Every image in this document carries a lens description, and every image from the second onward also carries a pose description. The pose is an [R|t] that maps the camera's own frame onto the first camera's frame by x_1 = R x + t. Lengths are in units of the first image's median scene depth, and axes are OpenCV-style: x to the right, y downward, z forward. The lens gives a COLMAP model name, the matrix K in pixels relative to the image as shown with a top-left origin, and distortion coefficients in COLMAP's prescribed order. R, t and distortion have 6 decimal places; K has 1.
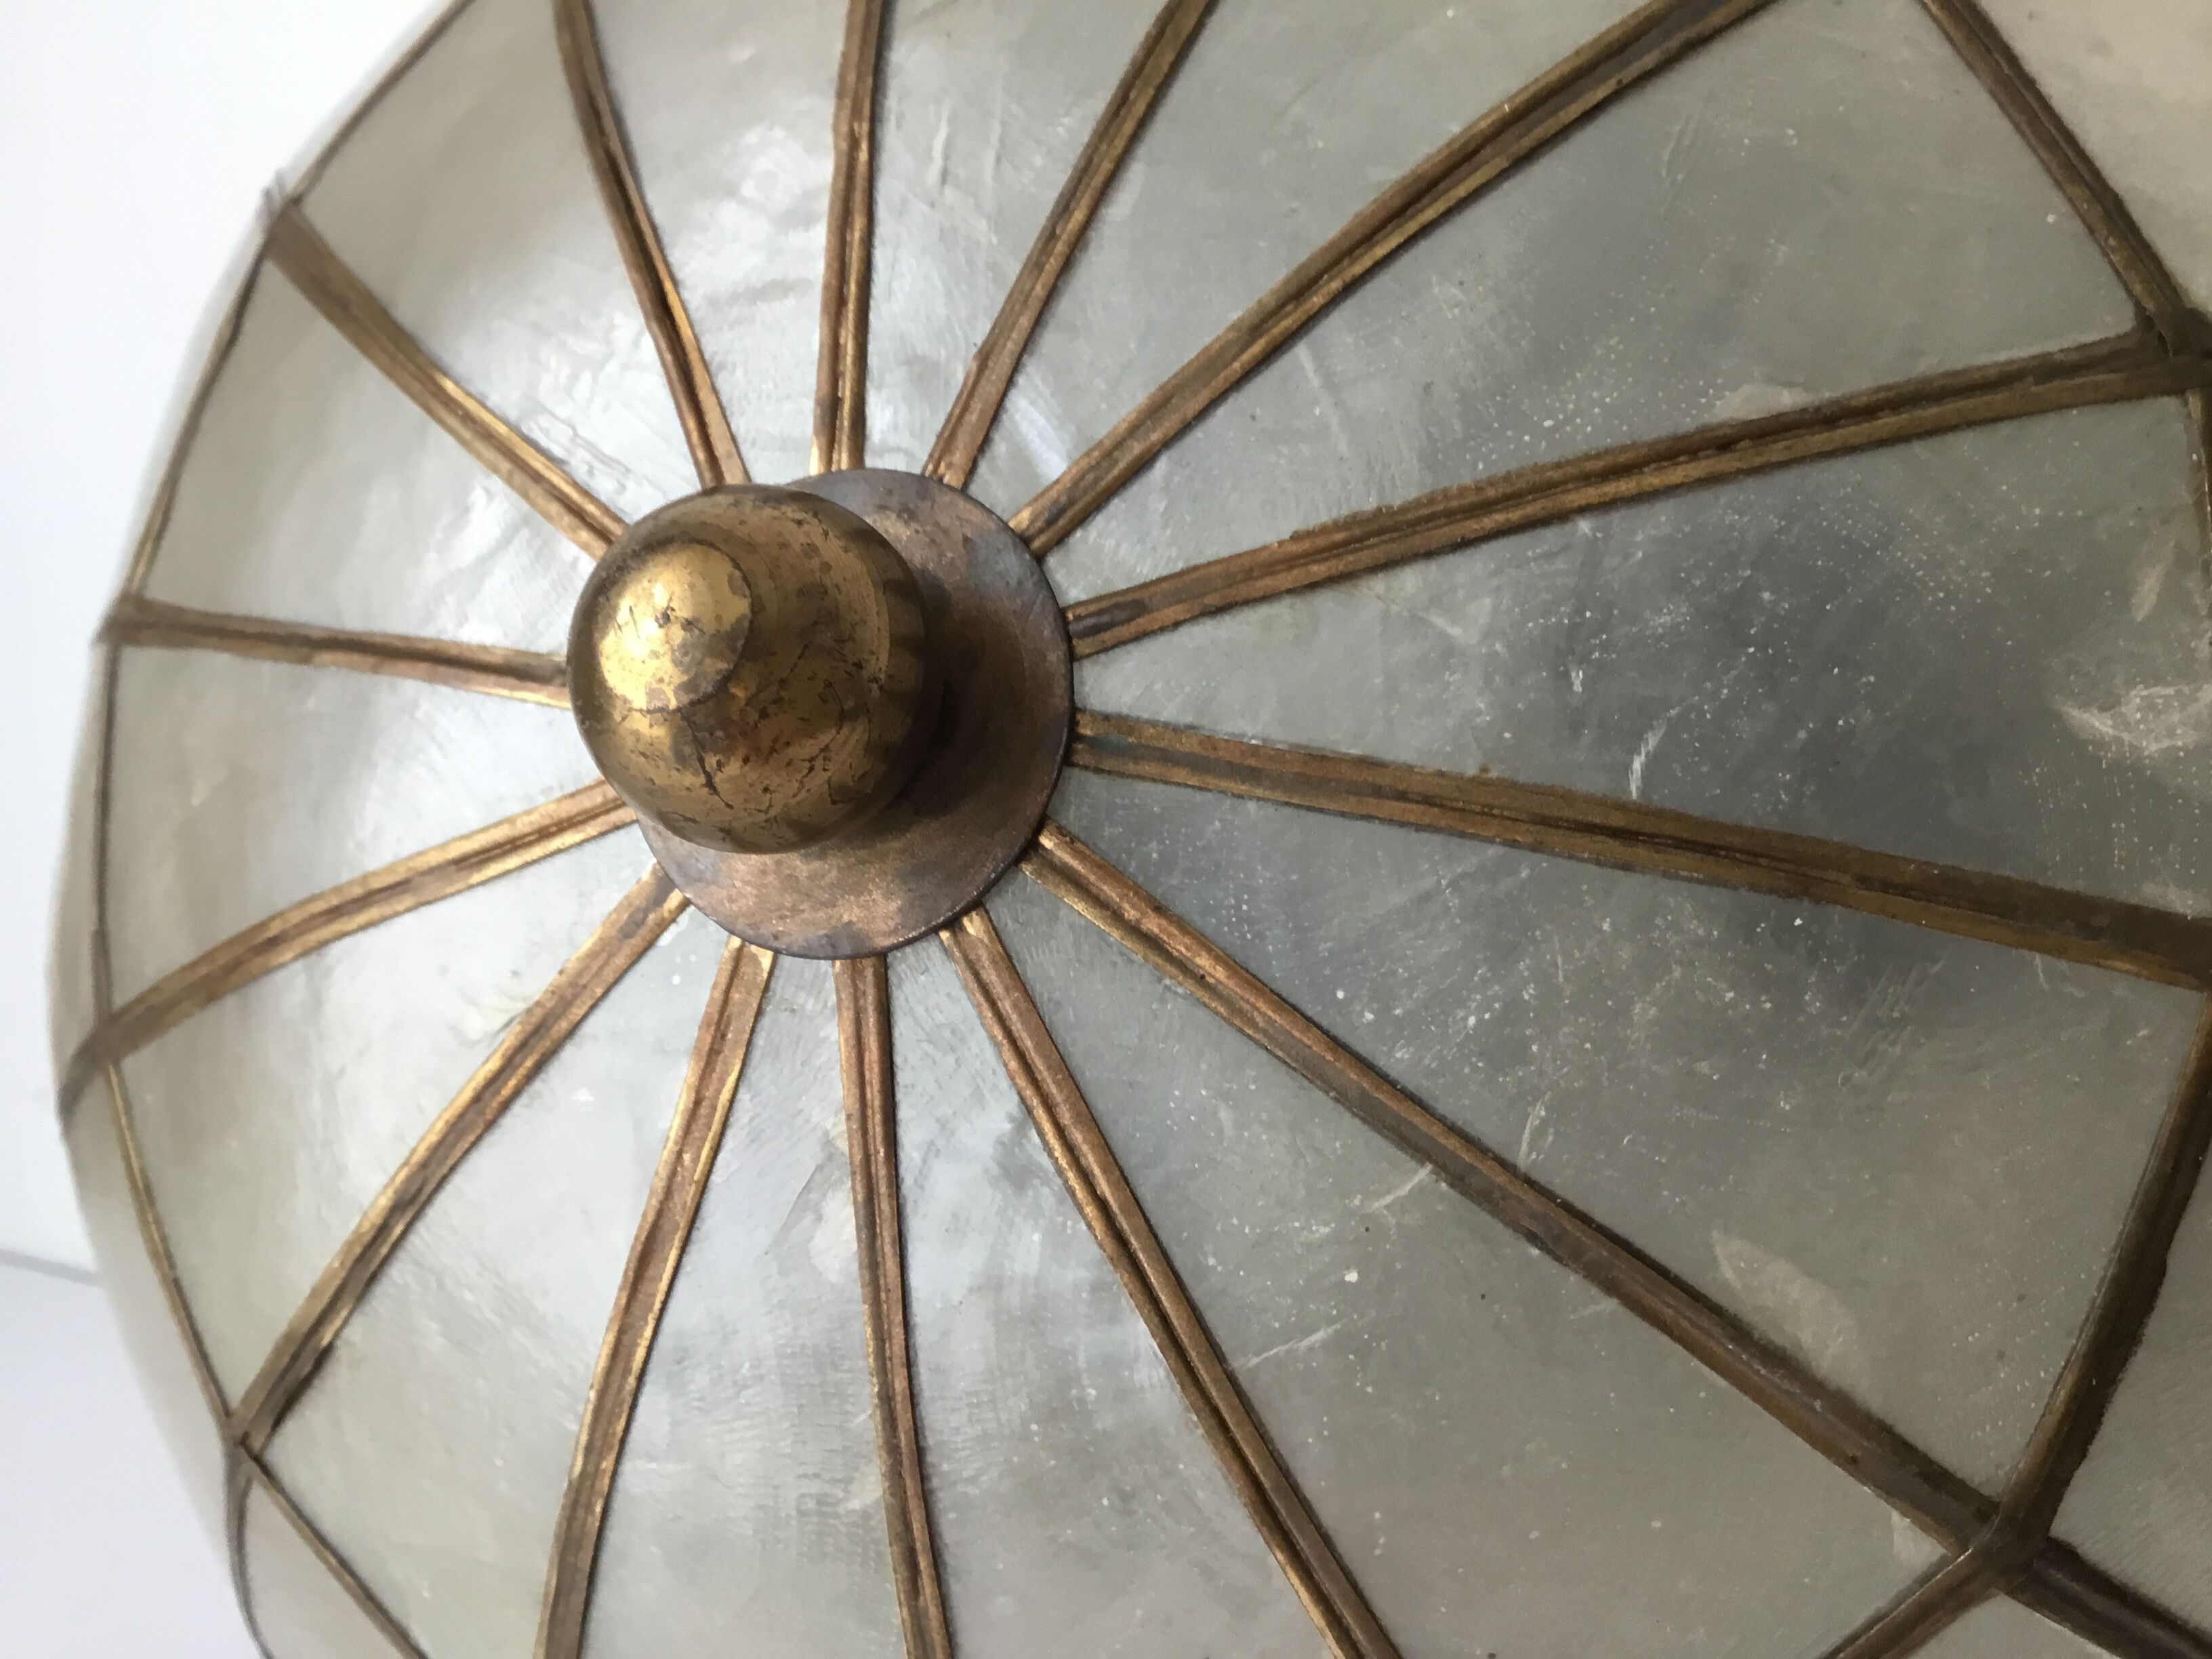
lens RADIAL K [[2166.6, 0, 1111.5], [0, 2166.6, 828.7], [0, 0, 1]] dist [-0.017136, 0.000000]
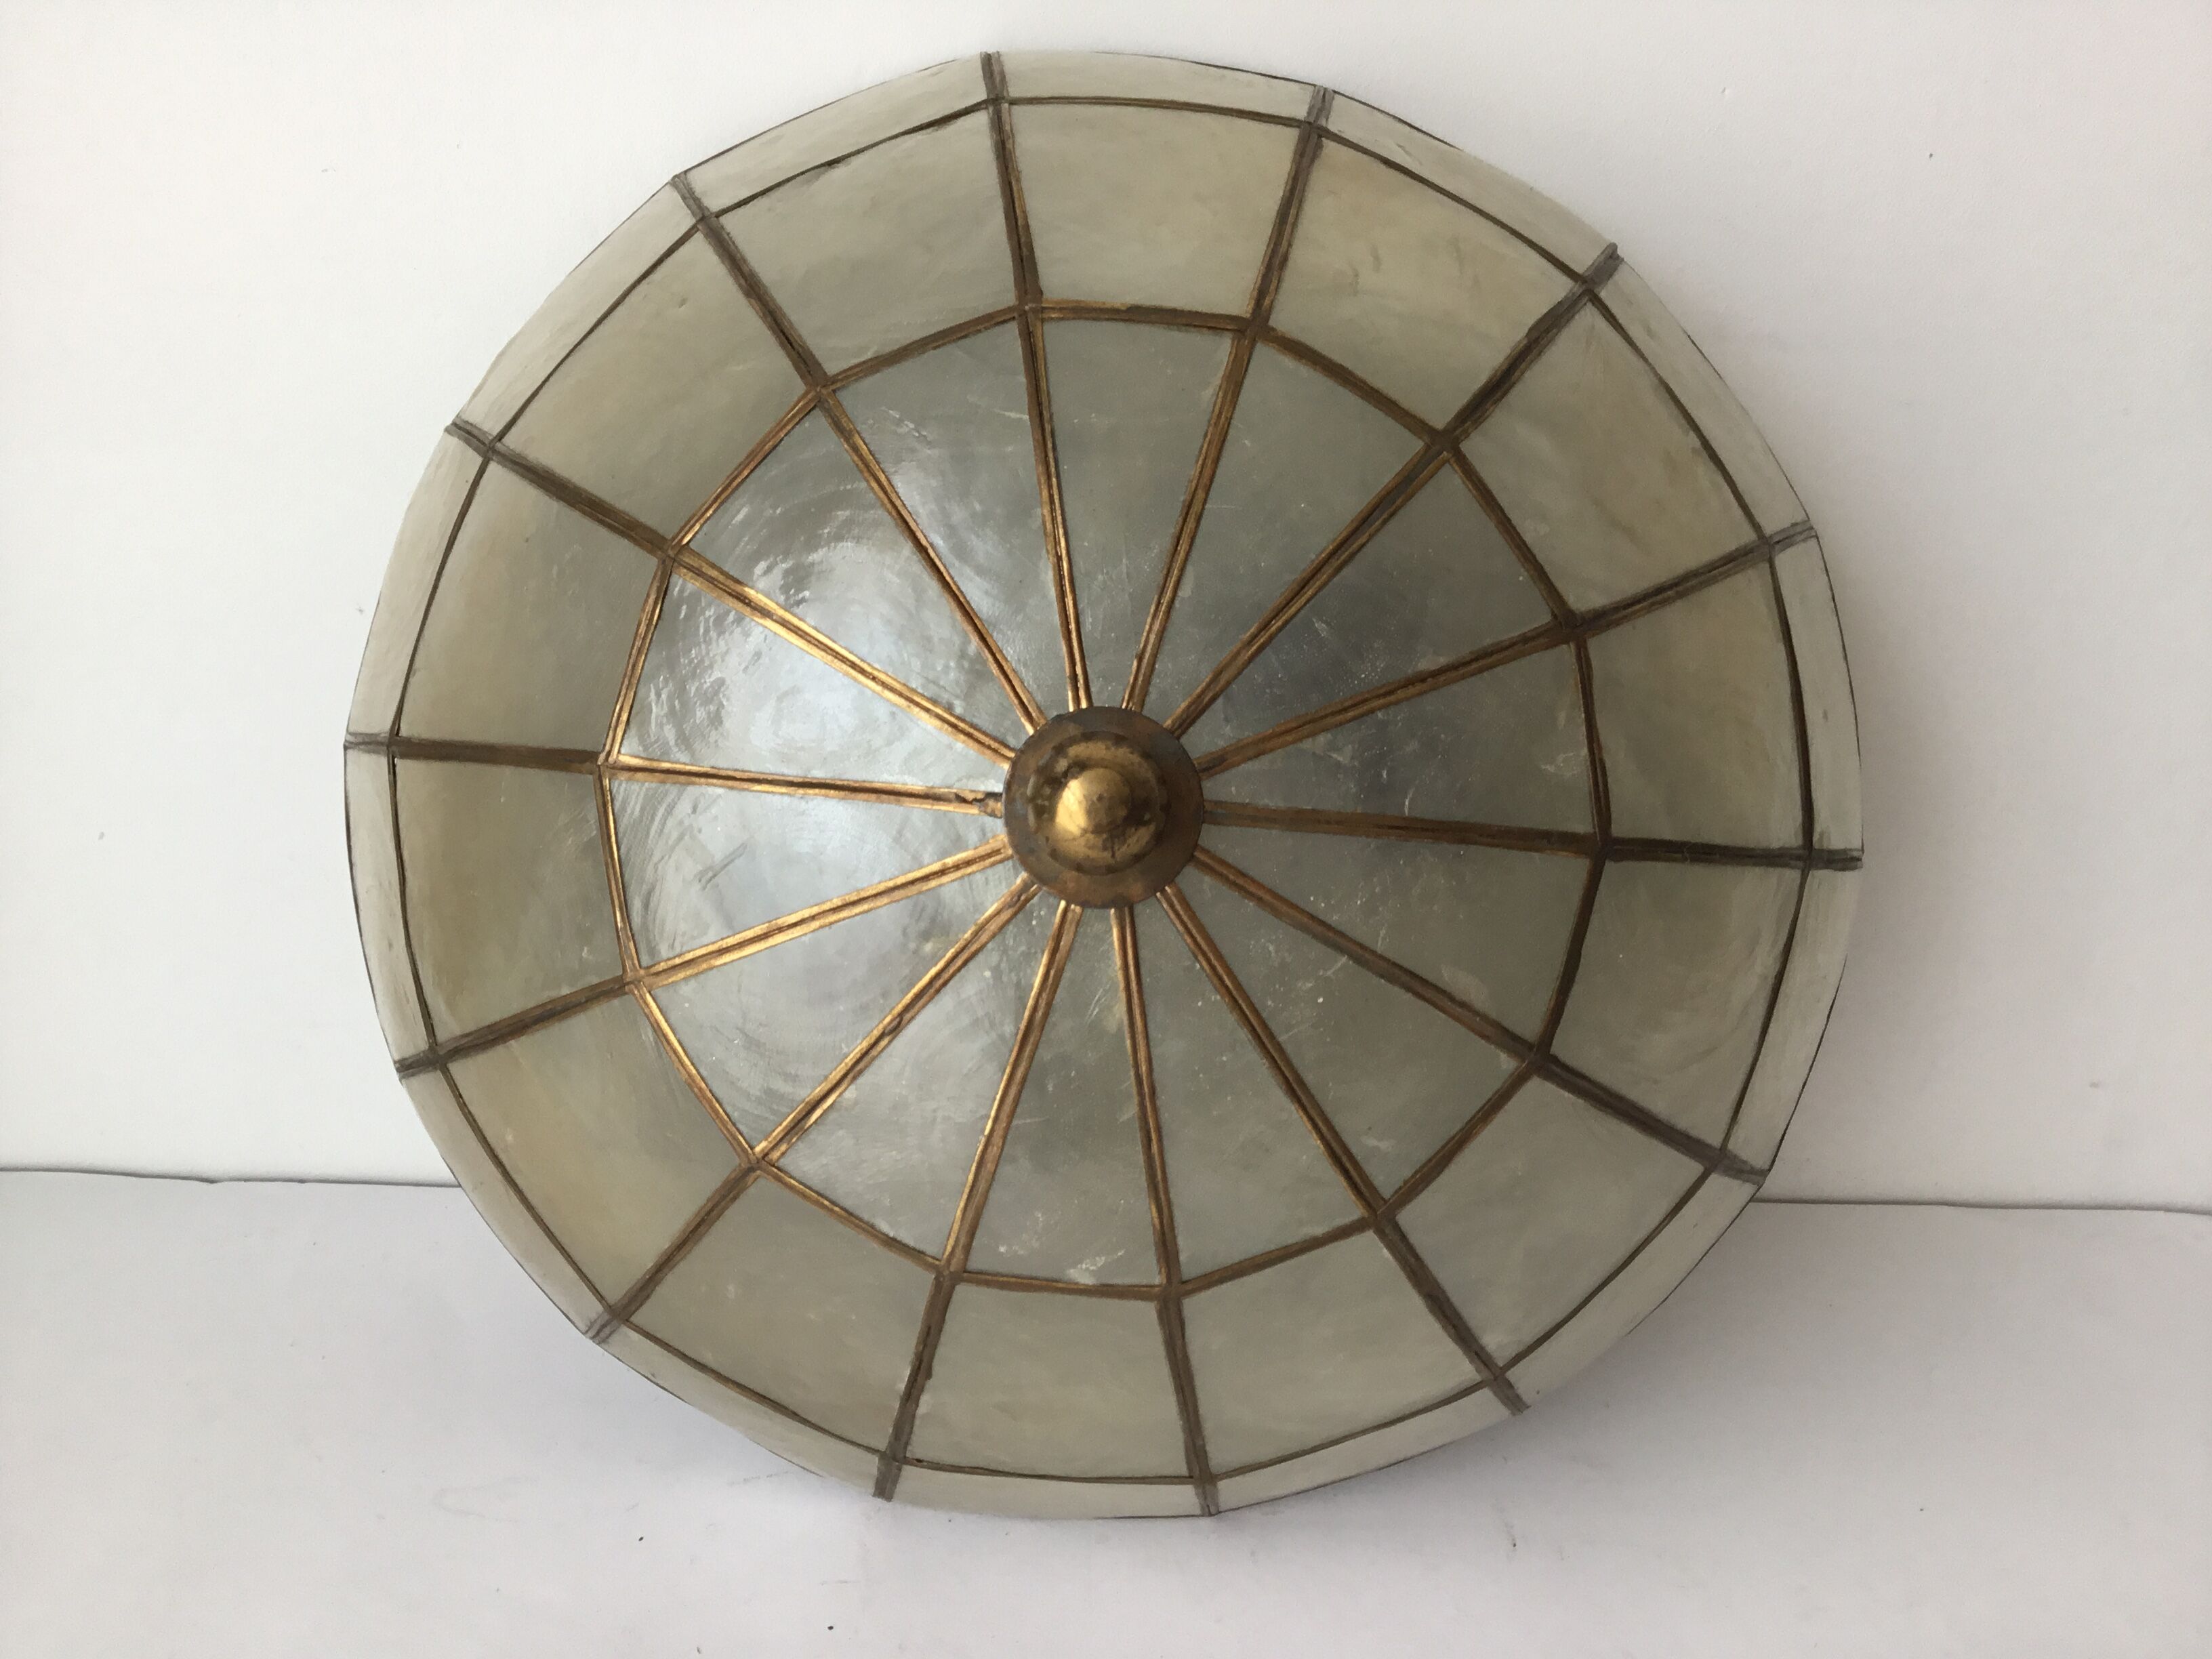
lens RADIAL K [[2166.6, 0, 1088.7], [0, 2166.6, 837.2], [0, 0, 1]] dist [-0.017136, 0.000000]
pose [[0.932033, -0.120960, 0.341590, -1.057572], [0.077209, 0.987286, 0.138942, -0.391588], [-0.354054, -0.103125, 0.929522, -1.391037]]
